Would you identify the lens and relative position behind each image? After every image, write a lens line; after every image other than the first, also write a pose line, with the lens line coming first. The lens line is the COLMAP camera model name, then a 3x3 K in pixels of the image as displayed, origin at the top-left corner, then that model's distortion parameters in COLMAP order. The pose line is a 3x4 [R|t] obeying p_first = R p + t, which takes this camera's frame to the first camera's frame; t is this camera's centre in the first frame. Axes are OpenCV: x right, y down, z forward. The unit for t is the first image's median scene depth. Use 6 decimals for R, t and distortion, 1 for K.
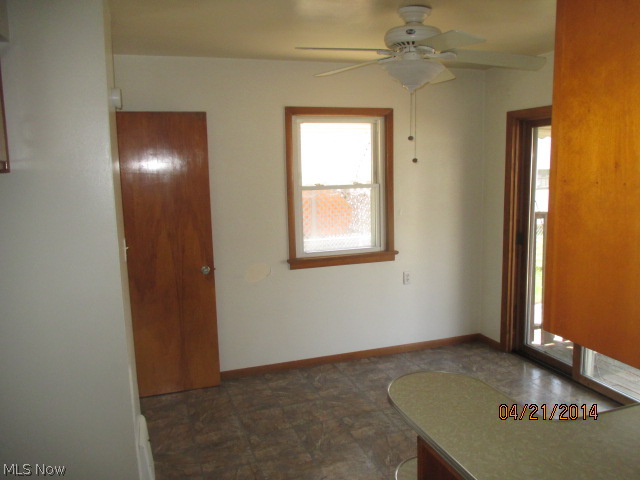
lens RADIAL K [[532.6, 0, 320.0], [0, 532.6, 240.0], [0, 0, 1]] dist [-0.032457, -0.004572]
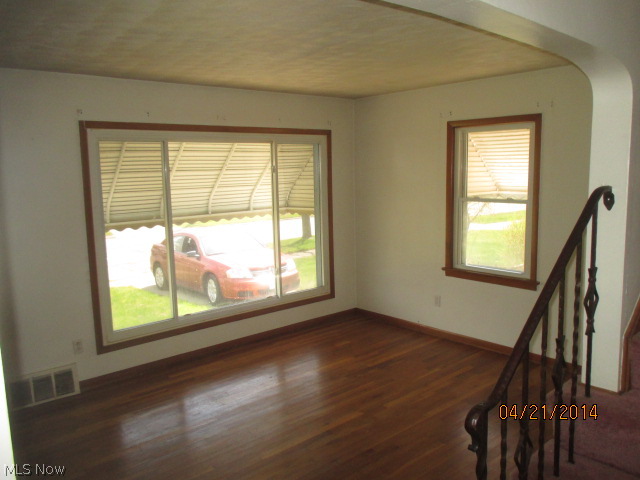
lens RADIAL K [[532.6, 0, 320.0], [0, 532.6, 240.0], [0, 0, 1]] dist [-0.032457, -0.004572]
pose [[0.321252, 0.139151, -0.936714, 0.834278], [-0.135453, 0.985727, 0.099978, -0.084733], [0.937256, 0.094763, 0.335515, 0.419342]]
